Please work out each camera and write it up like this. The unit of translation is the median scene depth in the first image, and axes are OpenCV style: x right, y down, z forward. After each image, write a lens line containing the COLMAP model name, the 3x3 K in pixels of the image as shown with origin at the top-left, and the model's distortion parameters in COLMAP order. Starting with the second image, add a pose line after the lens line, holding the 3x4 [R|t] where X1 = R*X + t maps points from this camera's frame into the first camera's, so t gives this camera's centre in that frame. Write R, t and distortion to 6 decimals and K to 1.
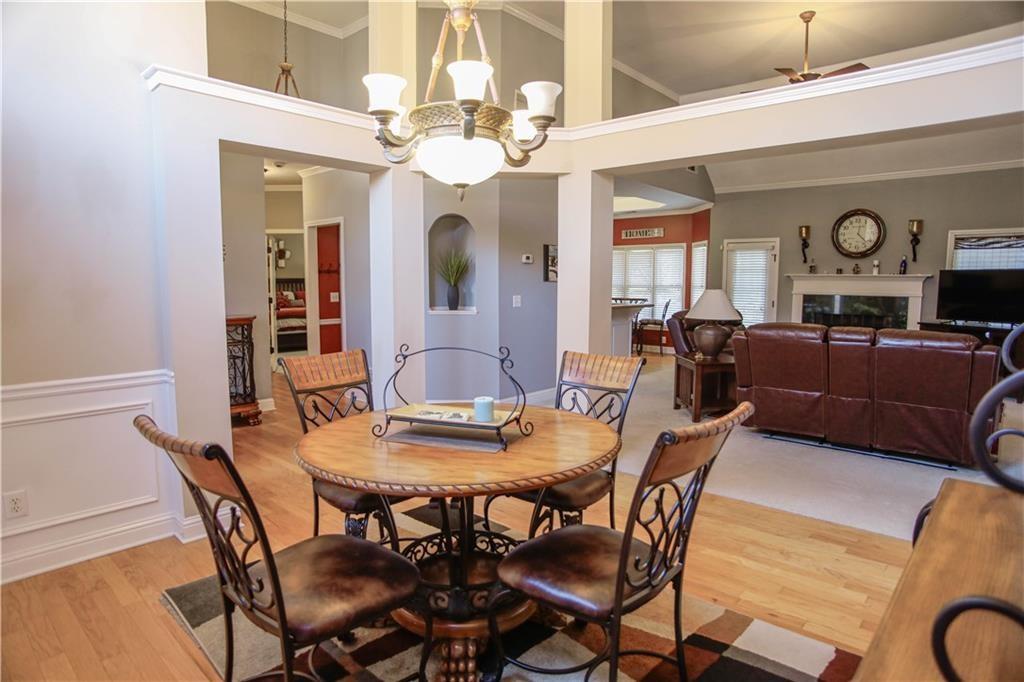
lens RADIAL K [[585.2, 0, 513.3], [0, 585.2, 342.1], [0, 0, 1]] dist [-0.110266, 0.060217]
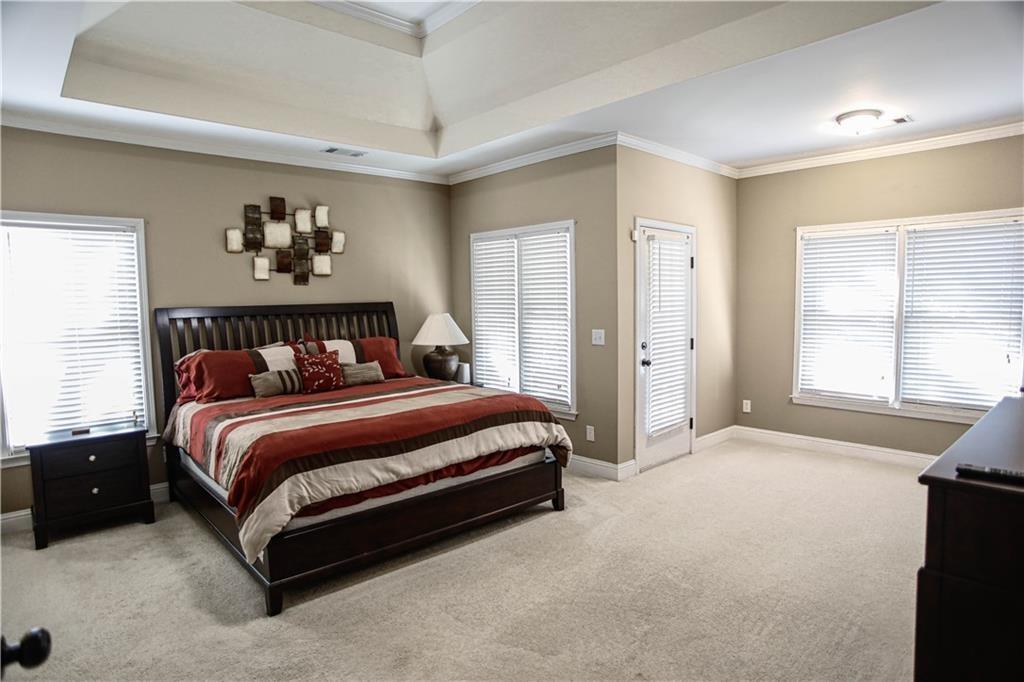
lens RADIAL K [[585.2, 0, 513.3], [0, 585.2, 342.1], [0, 0, 1]] dist [-0.110266, 0.060217]
pose [[0.995215, -0.009640, -0.097230, -0.242725], [0.007238, 0.999661, -0.025026, -0.075870], [0.097439, 0.024203, 0.994947, 0.638590]]
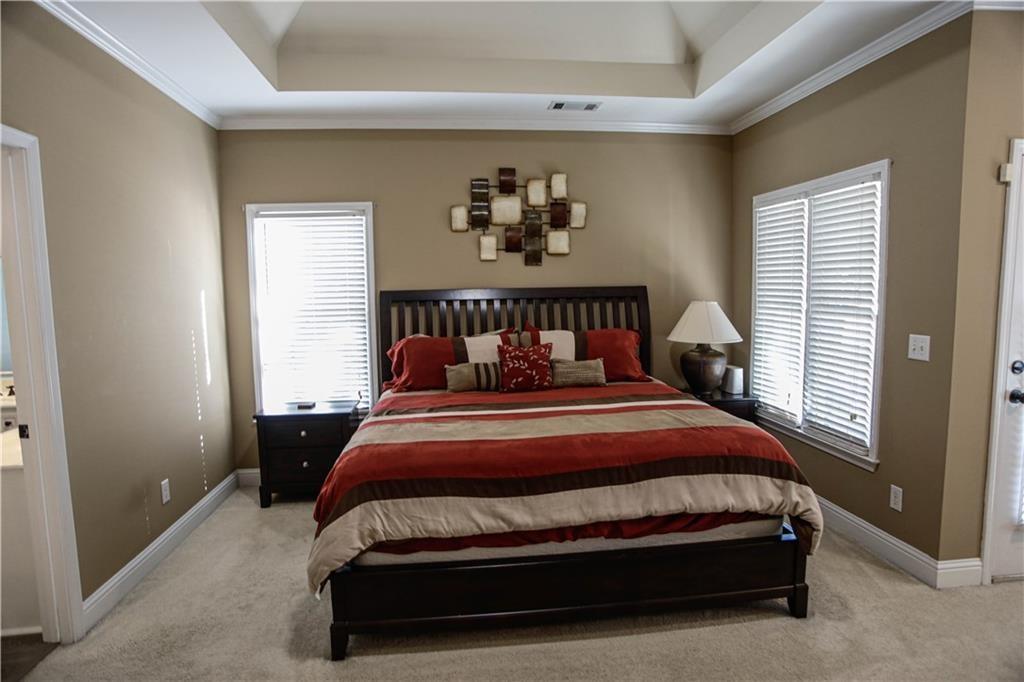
lens RADIAL K [[585.2, 0, 513.3], [0, 585.2, 342.1], [0, 0, 1]] dist [-0.110266, 0.060217]
pose [[0.748394, 0.051544, -0.661248, -0.200260], [-0.050977, 0.998497, 0.020137, -0.086007], [0.661292, 0.018637, 0.749897, 0.740628]]
